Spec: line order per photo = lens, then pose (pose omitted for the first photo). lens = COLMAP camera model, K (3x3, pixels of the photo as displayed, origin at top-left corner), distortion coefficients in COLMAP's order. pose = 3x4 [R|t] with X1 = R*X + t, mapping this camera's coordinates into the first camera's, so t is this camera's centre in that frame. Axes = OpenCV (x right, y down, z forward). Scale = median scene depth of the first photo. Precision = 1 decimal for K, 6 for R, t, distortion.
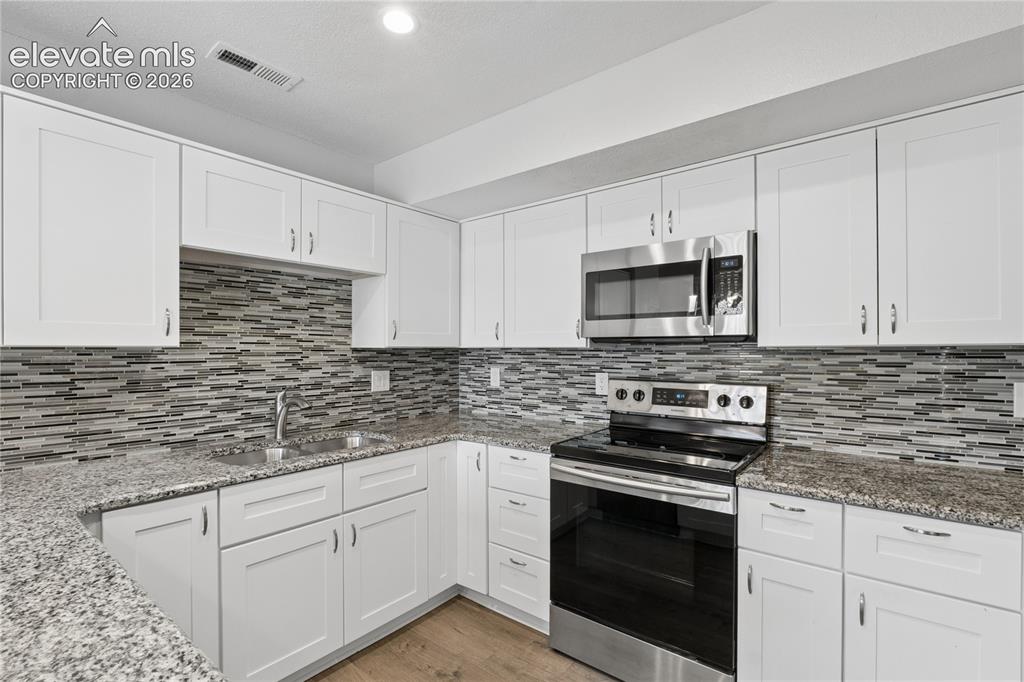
lens RADIAL K [[464.1, 0, 516.0], [0, 464.1, 353.7], [0, 0, 1]] dist [-0.020031, 0.003984]
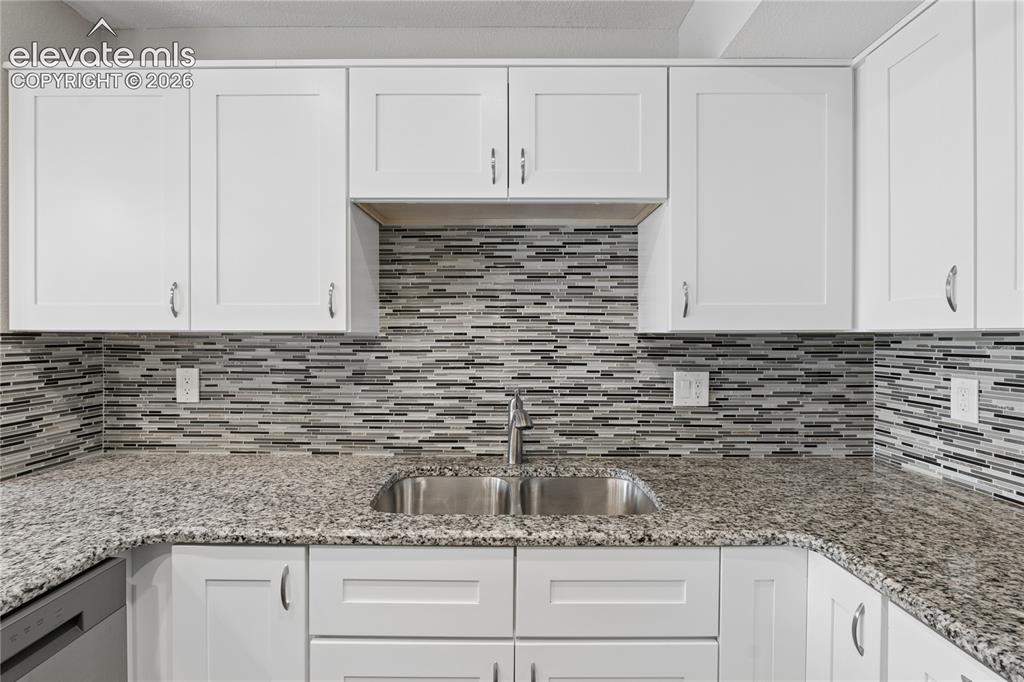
lens RADIAL K [[464.1, 0, 512.4], [0, 464.1, 340.5], [0, 0, 1]] dist [-0.020031, 0.003984]
pose [[0.620064, 0.006492, -0.784525, 0.037152], [-0.007420, 0.999970, 0.002411, -0.003424], [0.784516, 0.004326, 0.620093, 0.564697]]
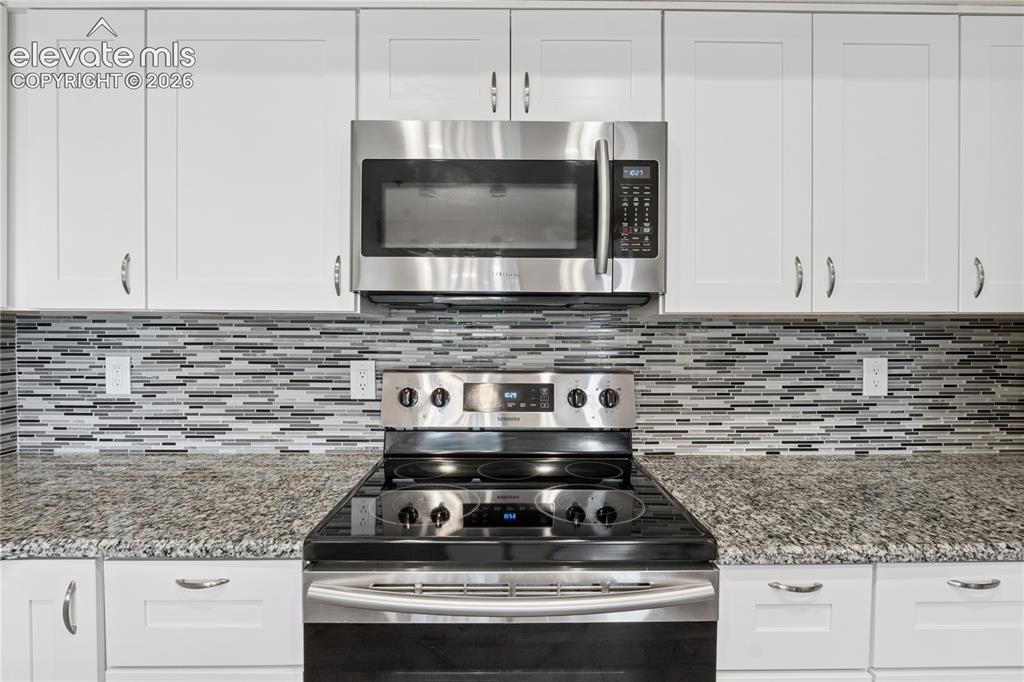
lens RADIAL K [[464.1, 0, 510.3], [0, 464.1, 339.7], [0, 0, 1]] dist [-0.020031, 0.003984]
pose [[0.780696, -0.003764, 0.624899, -0.033697], [0.000012, 0.999982, 0.006009, 0.014332], [-0.624911, -0.004683, 0.780682, 0.514747]]
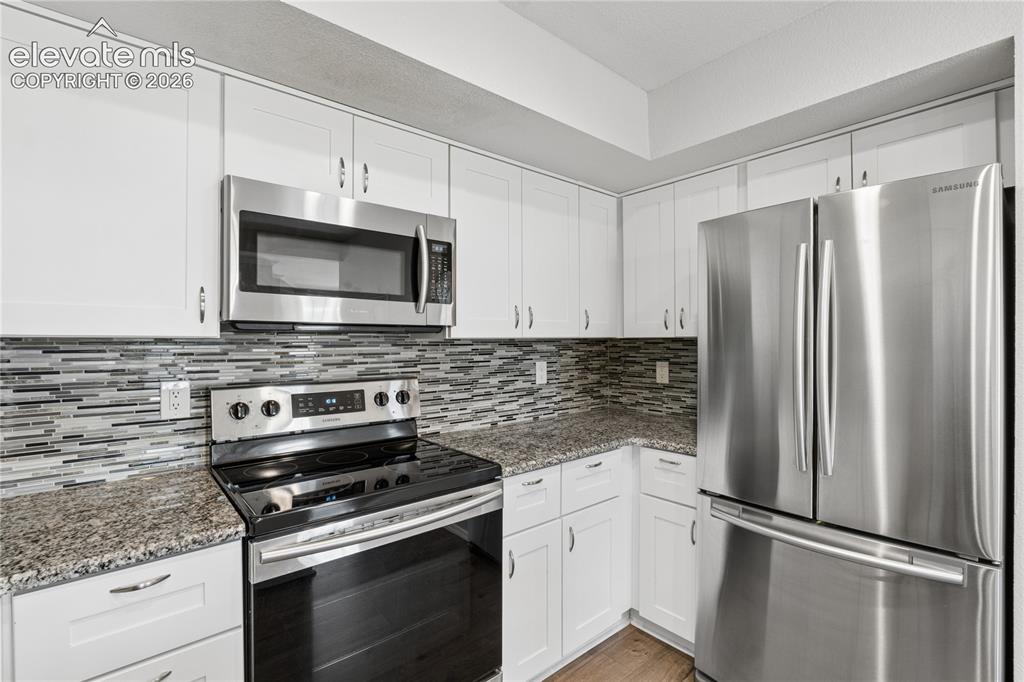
lens RADIAL K [[464.1, 0, 513.6], [0, 464.1, 342.1], [0, 0, 1]] dist [-0.020031, 0.003984]
pose [[0.192730, -0.001131, 0.981251, -0.349441], [0.009042, 0.999959, -0.000624, -0.003709], [-0.981210, 0.008993, 0.192732, 0.547968]]
